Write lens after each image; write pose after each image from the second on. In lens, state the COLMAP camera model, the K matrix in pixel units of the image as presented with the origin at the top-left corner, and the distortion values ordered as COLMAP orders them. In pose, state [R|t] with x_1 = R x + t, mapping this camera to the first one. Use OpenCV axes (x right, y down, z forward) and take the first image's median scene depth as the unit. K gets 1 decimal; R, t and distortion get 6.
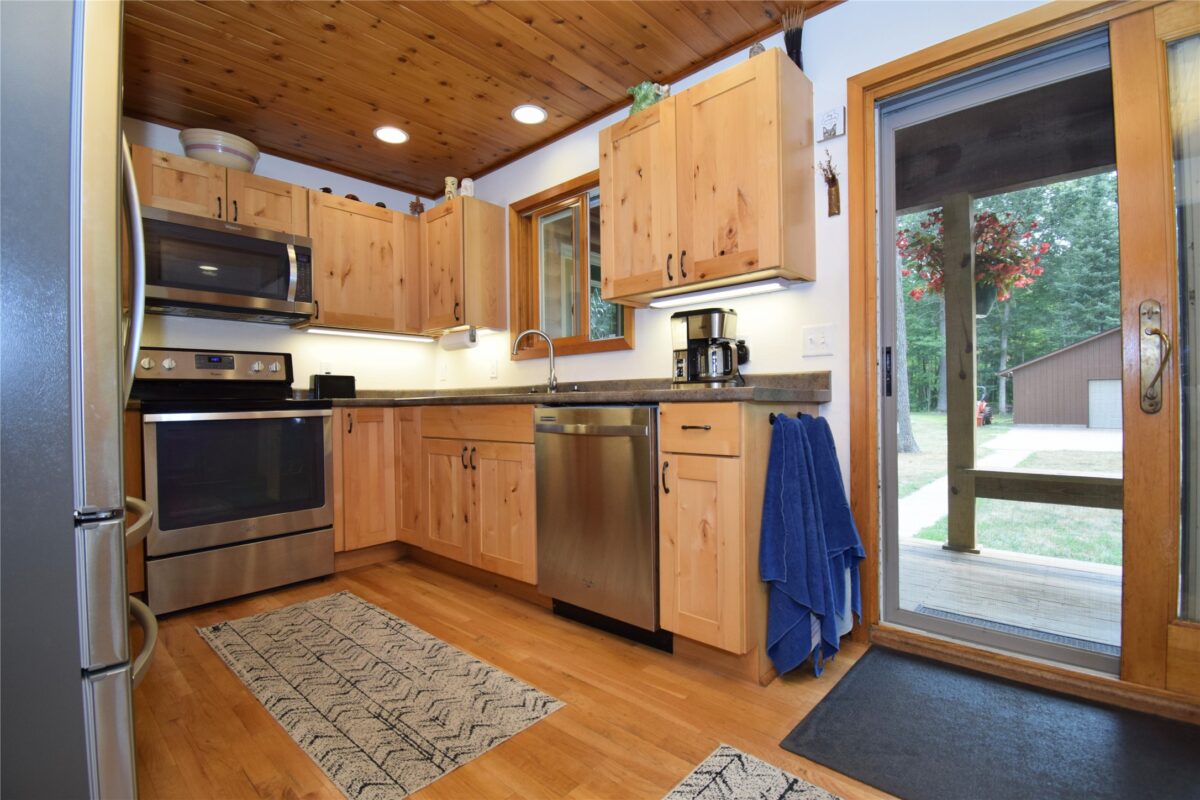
lens RADIAL K [[543.0, 0, 604.4], [0, 543.0, 402.6], [0, 0, 1]] dist [0.032589, -0.031094]
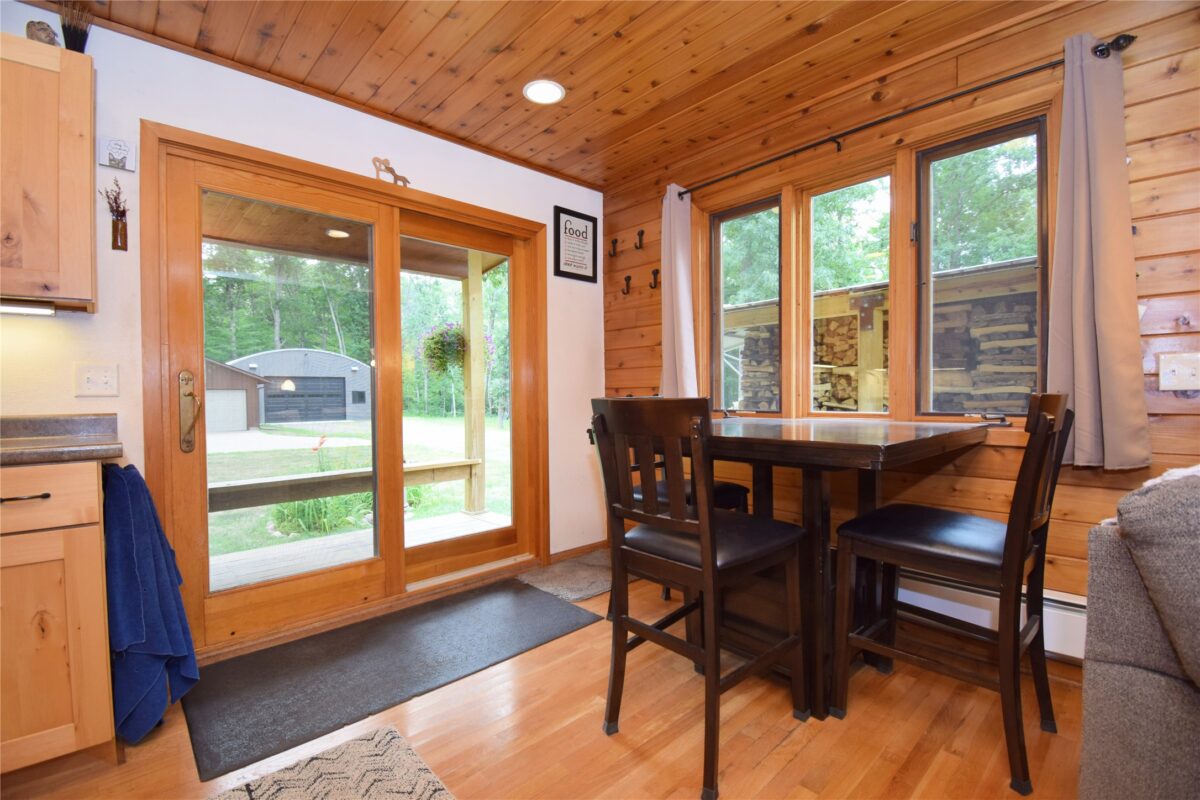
lens RADIAL K [[533.2, 0, 600.0], [0, 533.2, 400.0], [0, 0, 1]] dist [0.002625, -0.010510]
pose [[0.076842, 0.004728, 0.997032, -0.386622], [0.010296, 0.999932, -0.005535, -0.060251], [-0.996990, 0.010691, 0.076788, 0.089090]]
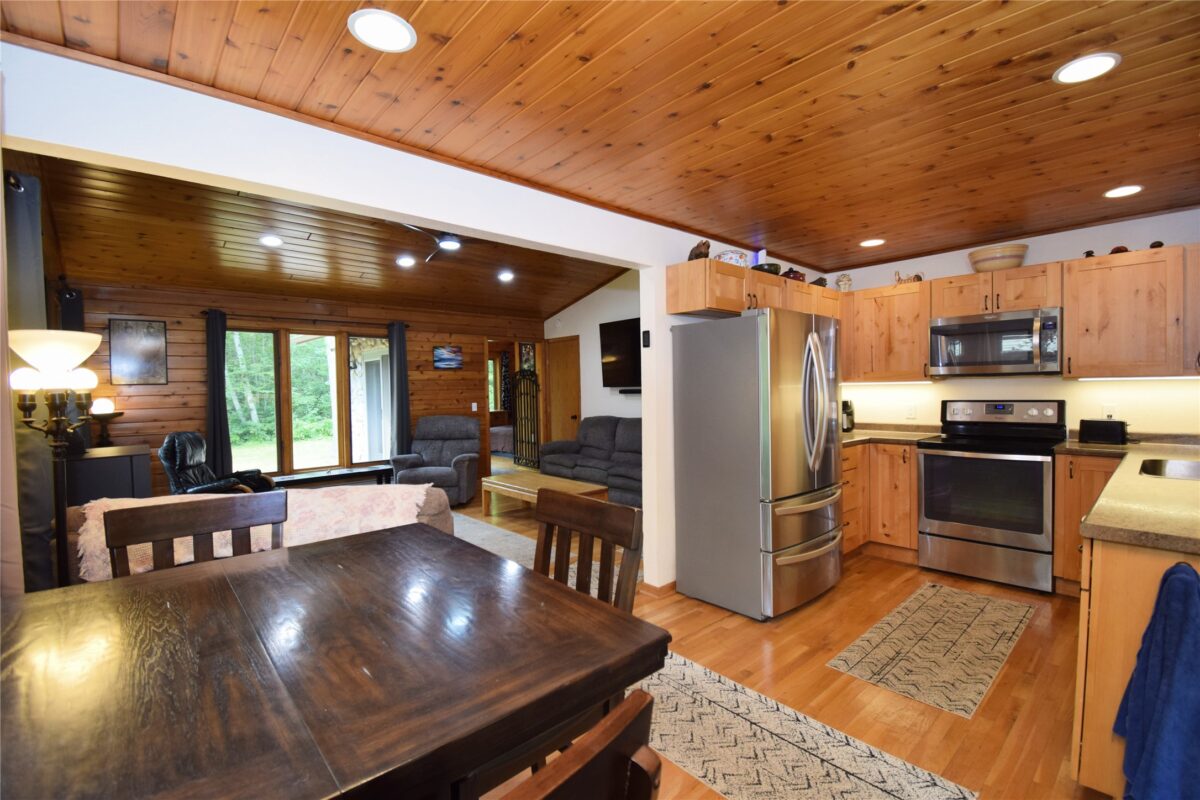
lens RADIAL K [[543.0, 0, 604.4], [0, 543.0, 402.6], [0, 0, 1]] dist [0.032589, -0.031094]
pose [[-0.089398, 0.045877, -0.994939, 0.913884], [0.017541, 0.998856, 0.044481, -0.207345], [0.995842, -0.013476, -0.090100, 0.169434]]
